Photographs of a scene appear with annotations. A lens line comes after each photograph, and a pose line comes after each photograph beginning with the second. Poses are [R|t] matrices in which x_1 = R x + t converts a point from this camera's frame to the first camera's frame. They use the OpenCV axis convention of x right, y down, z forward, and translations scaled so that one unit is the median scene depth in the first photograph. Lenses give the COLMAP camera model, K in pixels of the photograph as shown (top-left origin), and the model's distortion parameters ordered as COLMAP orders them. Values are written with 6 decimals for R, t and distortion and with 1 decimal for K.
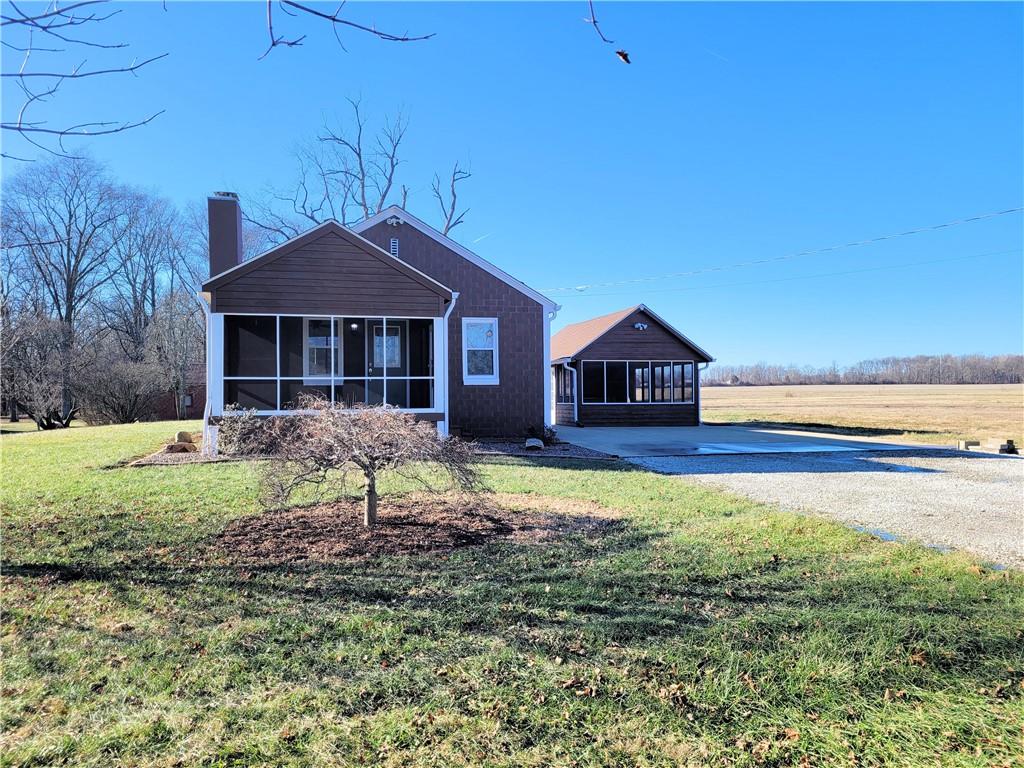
lens RADIAL K [[773.9, 0, 512.4], [0, 773.9, 387.9], [0, 0, 1]] dist [0.053289, -0.007153]
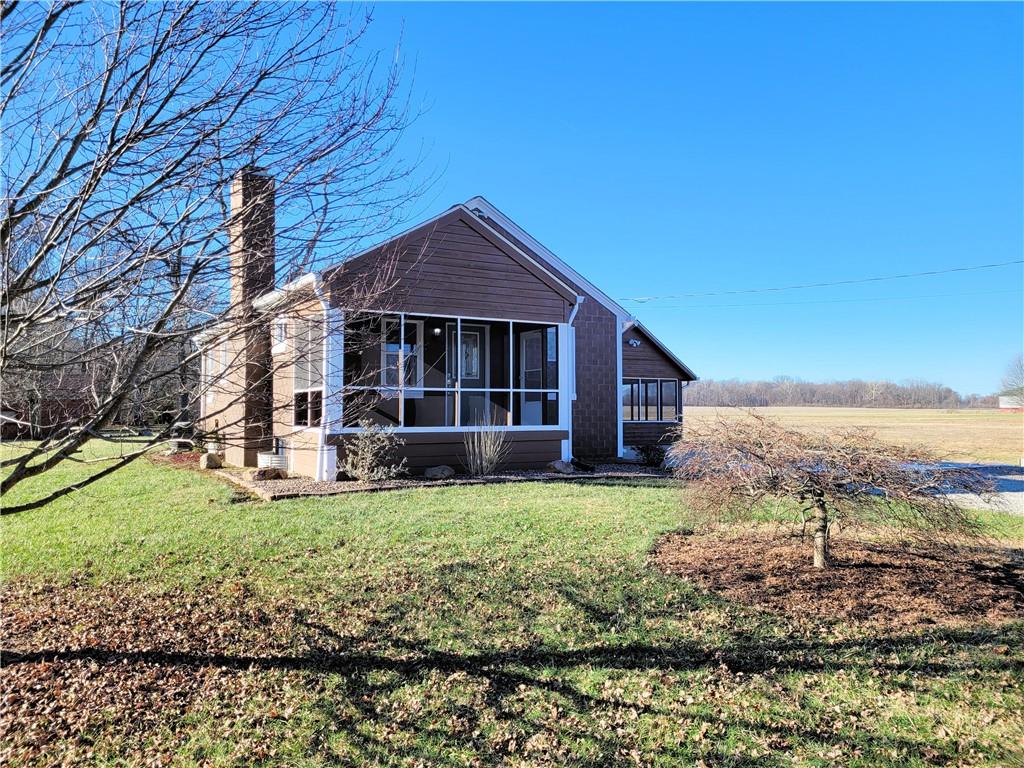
lens RADIAL K [[773.9, 0, 509.6], [0, 773.9, 381.9], [0, 0, 1]] dist [0.053289, -0.007153]
pose [[0.968603, 0.020174, 0.247792, -0.330301], [-0.012606, 0.999406, -0.032089, 0.005318], [-0.248292, 0.027958, 0.968282, 0.134136]]
